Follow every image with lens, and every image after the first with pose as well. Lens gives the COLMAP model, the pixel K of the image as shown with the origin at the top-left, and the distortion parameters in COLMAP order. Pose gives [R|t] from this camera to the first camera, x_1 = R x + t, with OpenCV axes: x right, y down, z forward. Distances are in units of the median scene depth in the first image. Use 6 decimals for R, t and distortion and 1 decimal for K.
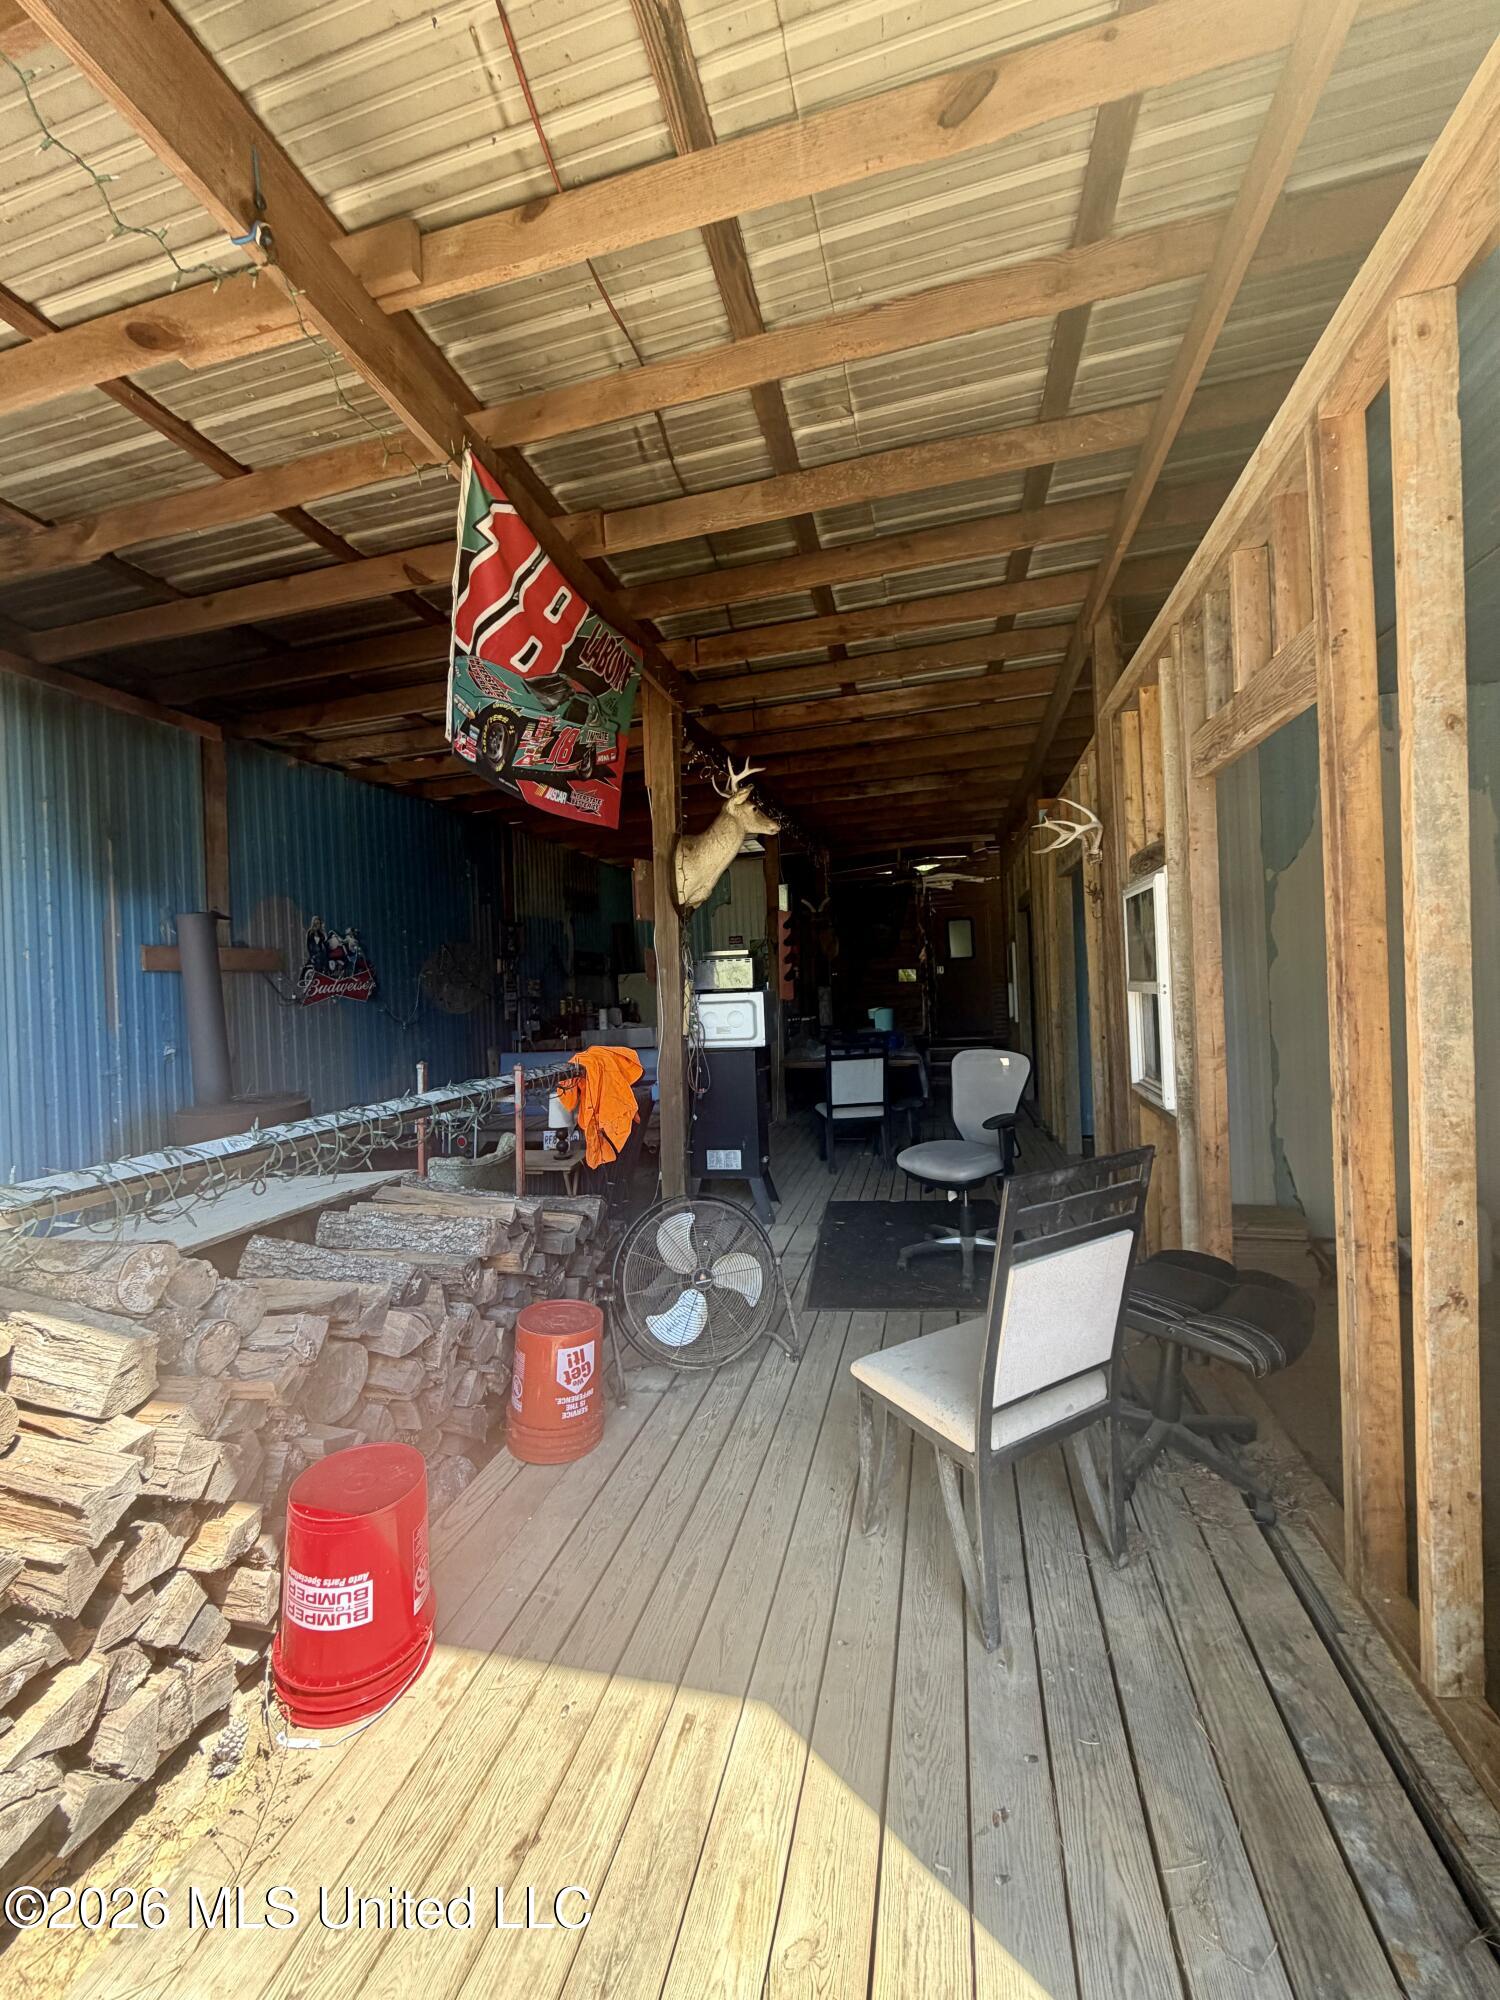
lens RADIAL K [[801.0, 0, 744.9], [0, 801.0, 998.0], [0, 0, 1]] dist [-0.000970, 0.000236]
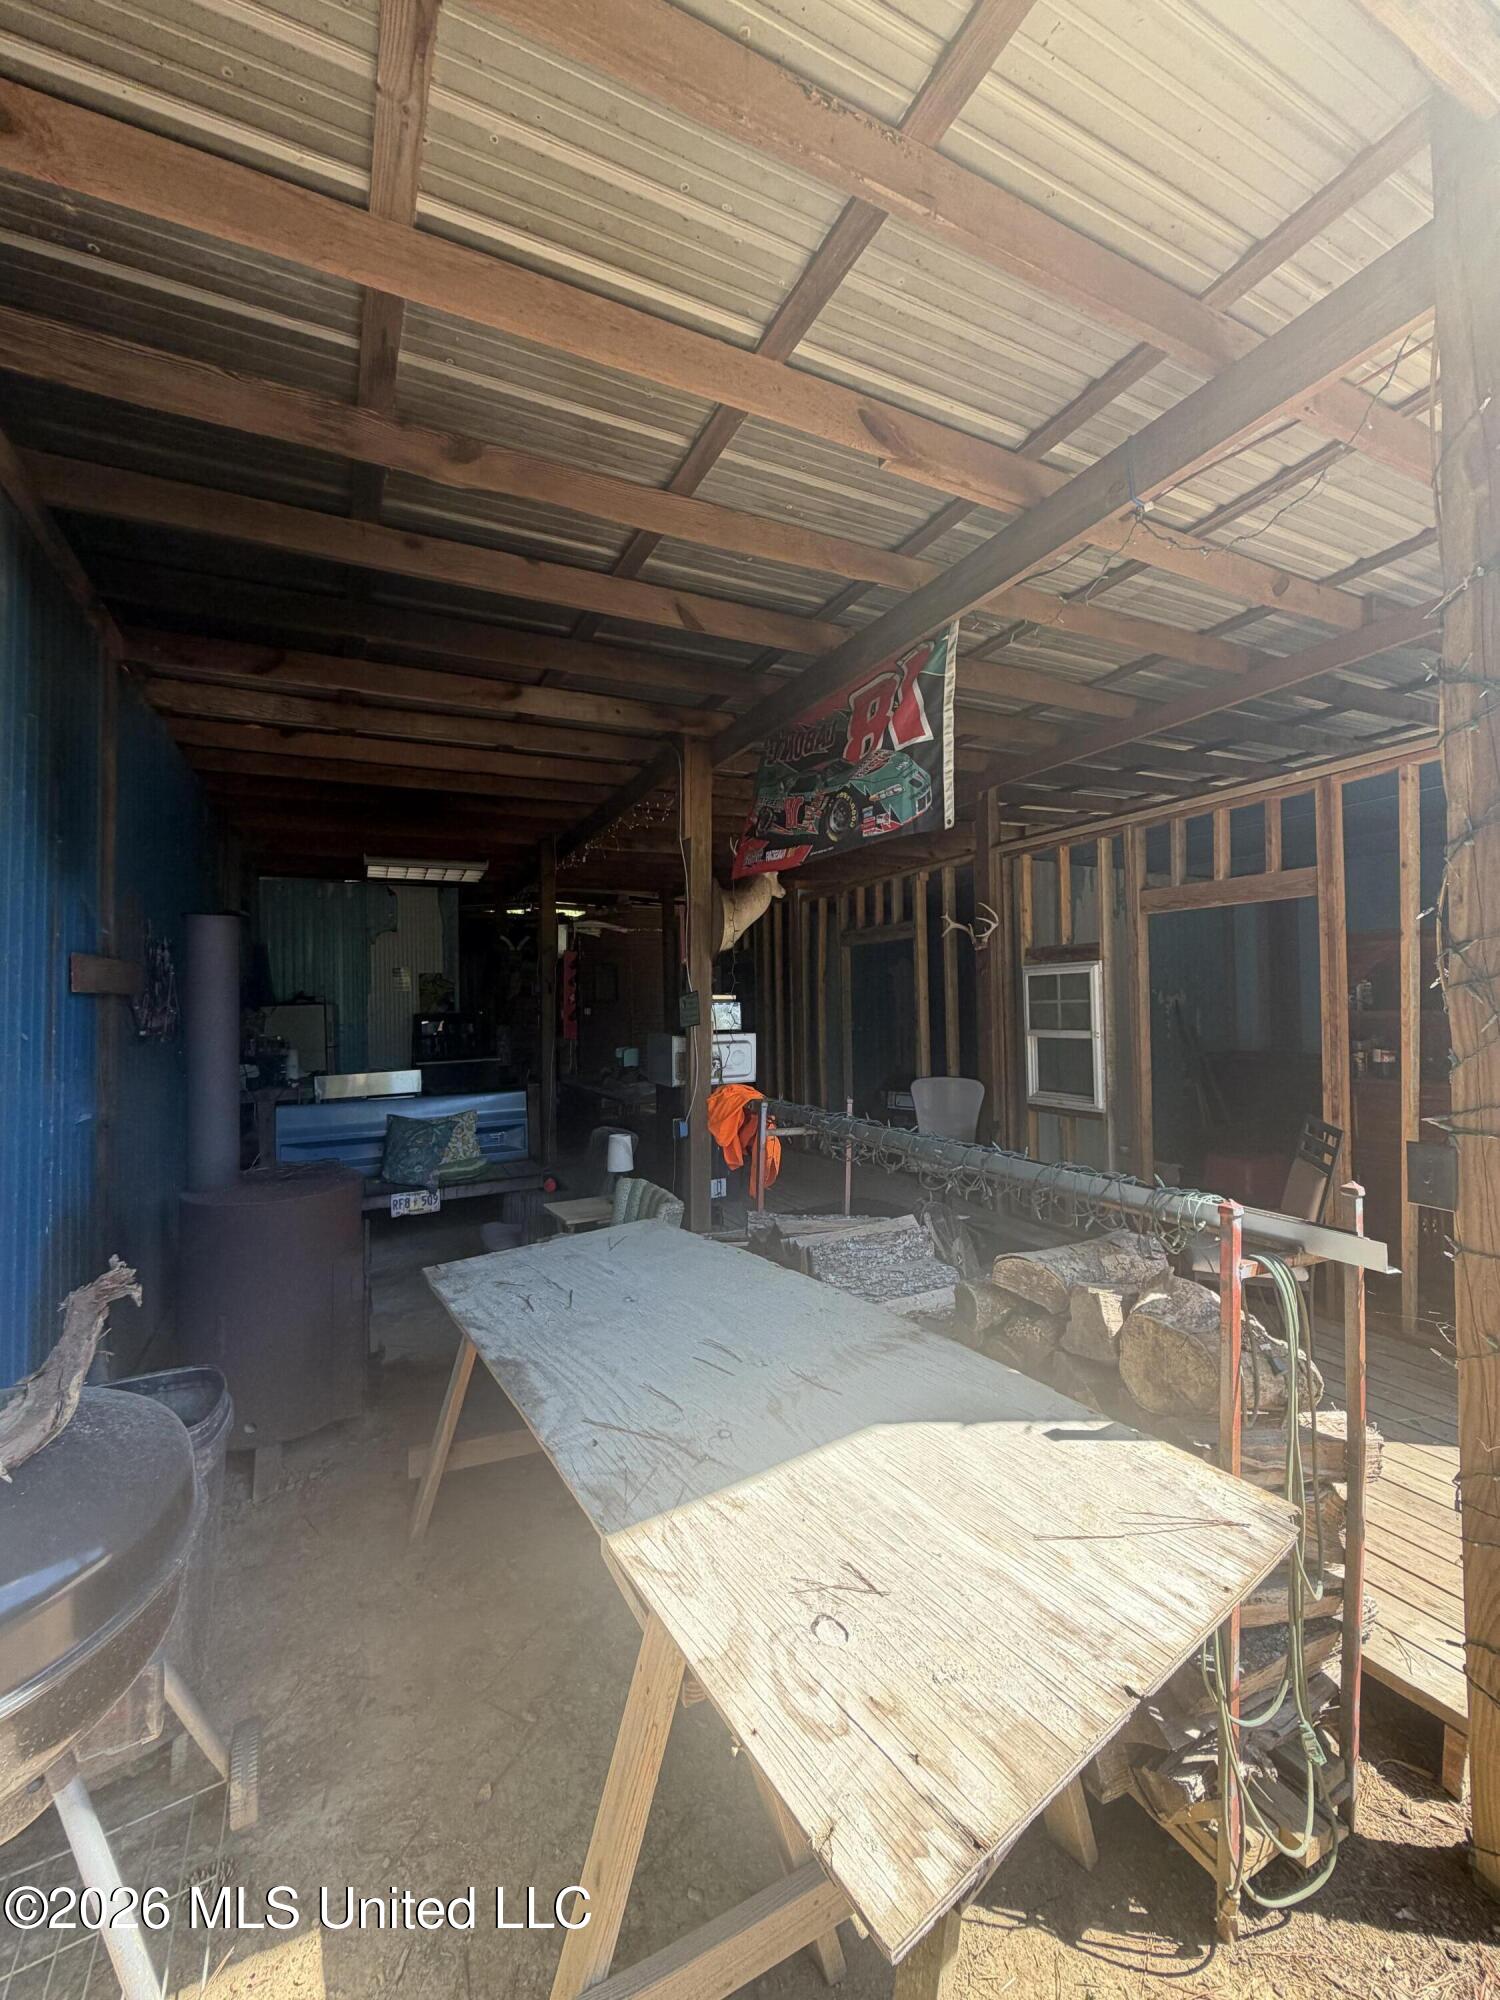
lens RADIAL K [[801.0, 0, 751.2], [0, 801.0, 995.7], [0, 0, 1]] dist [-0.000970, 0.000236]
pose [[0.763253, 0.041953, 0.644737, -0.707831], [-0.008268, 0.998442, -0.055181, 0.002273], [-0.646047, 0.036787, 0.762410, 0.140402]]
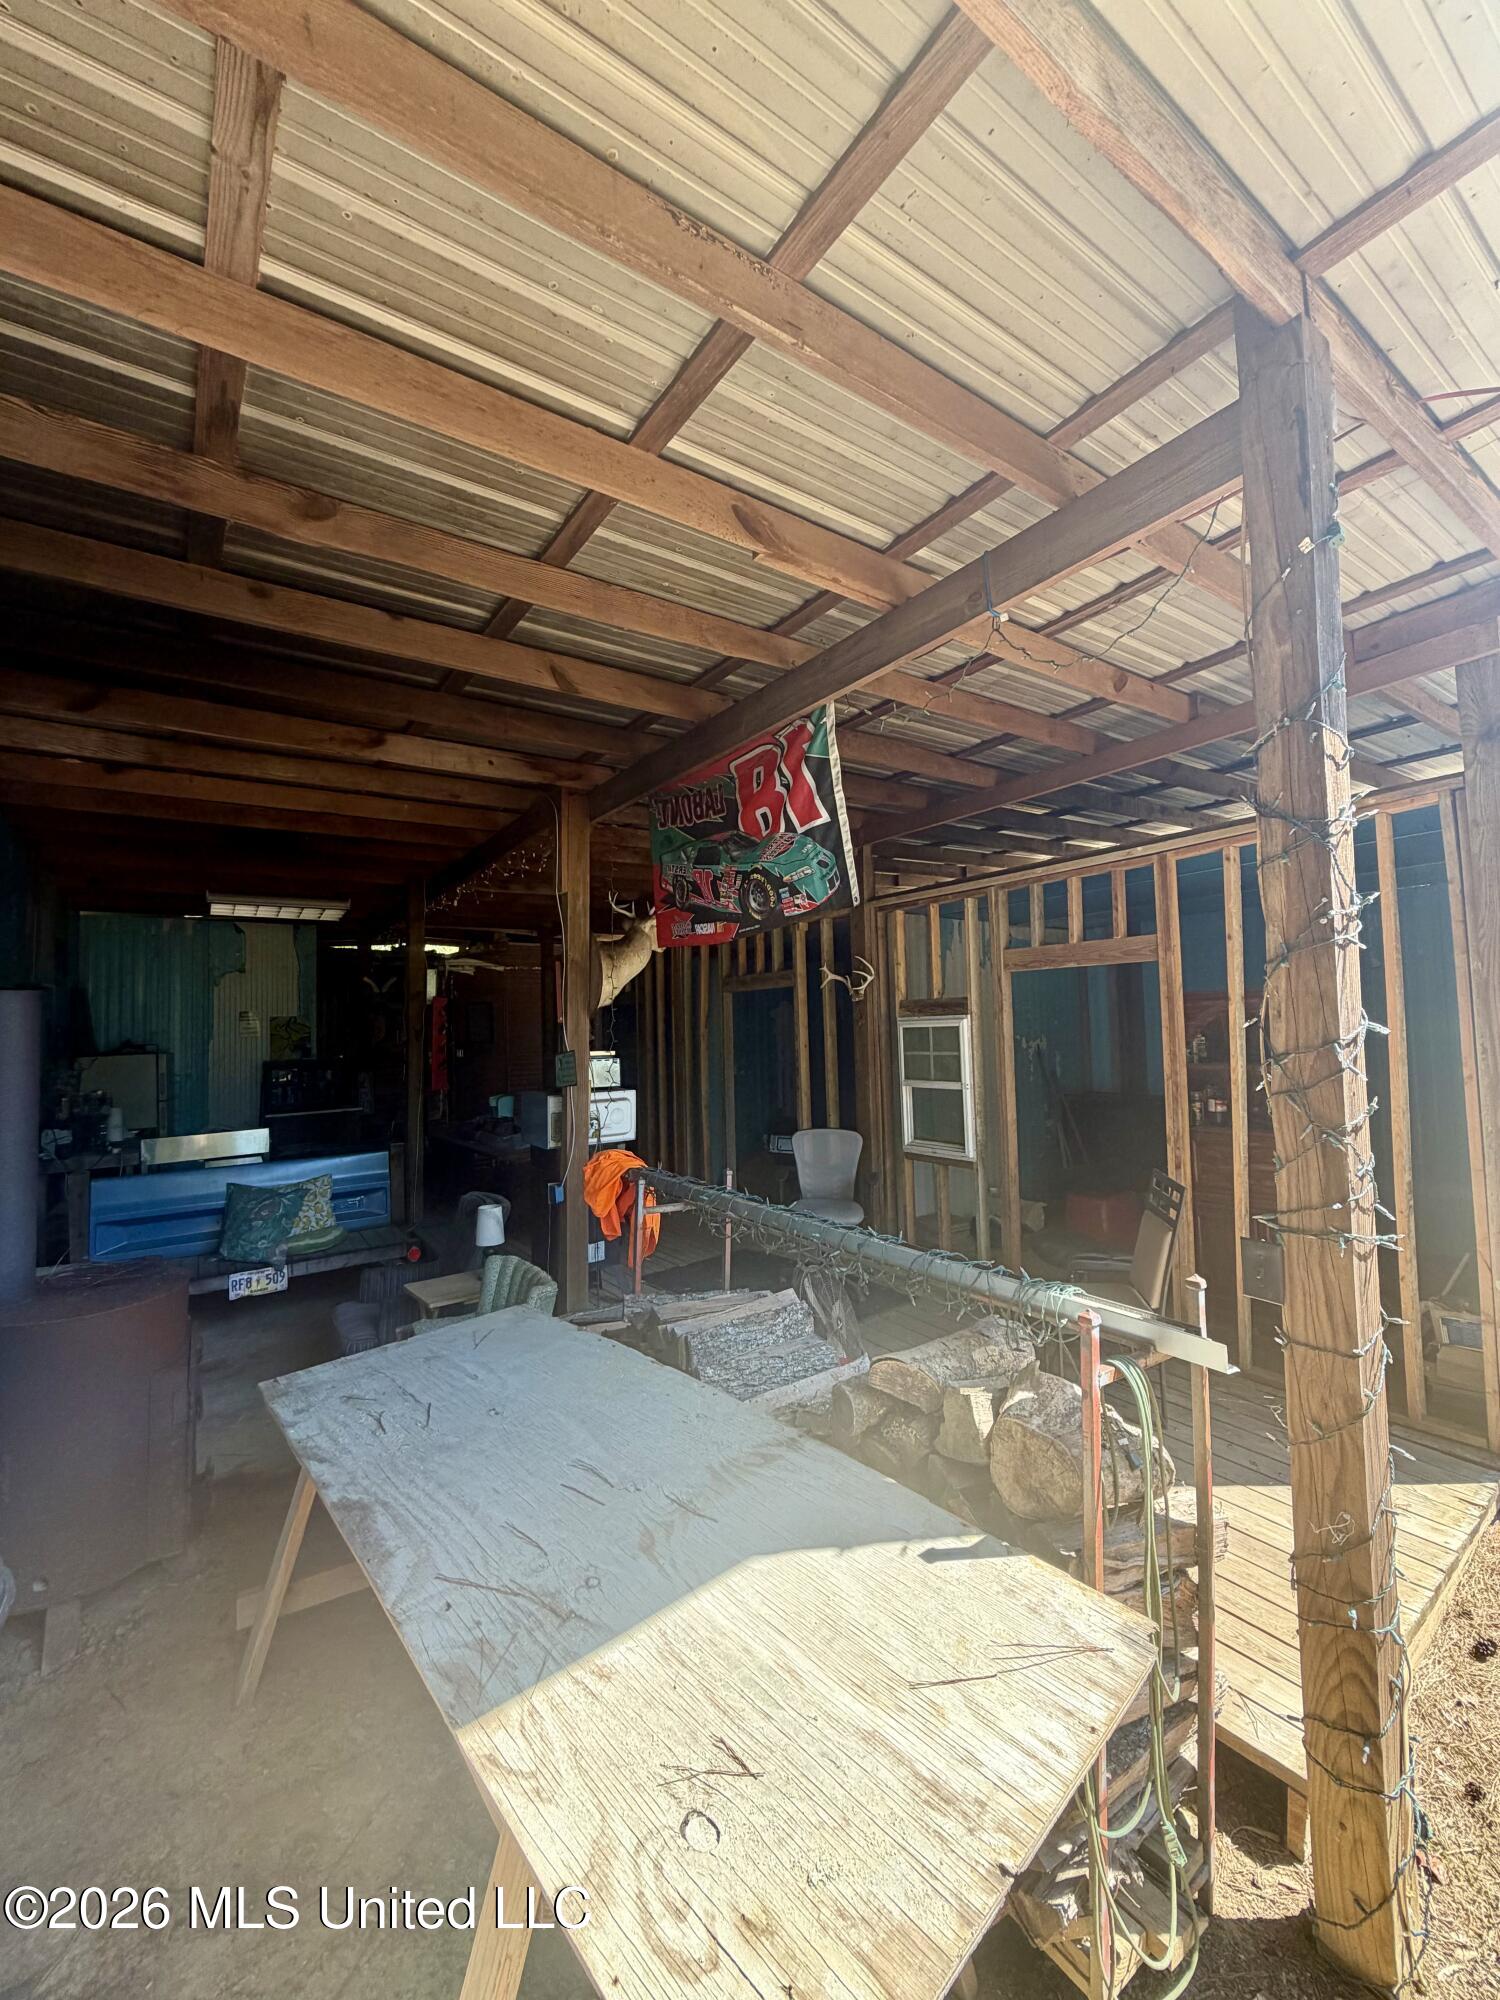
lens RADIAL K [[801.0, 0, 752.4], [0, 801.0, 995.5], [0, 0, 1]] dist [-0.000970, 0.000236]
pose [[0.662102, 0.064325, 0.746648, -0.699764], [0.005732, 0.995846, -0.090876, -0.035287], [-0.749392, 0.064449, 0.658983, 0.141294]]
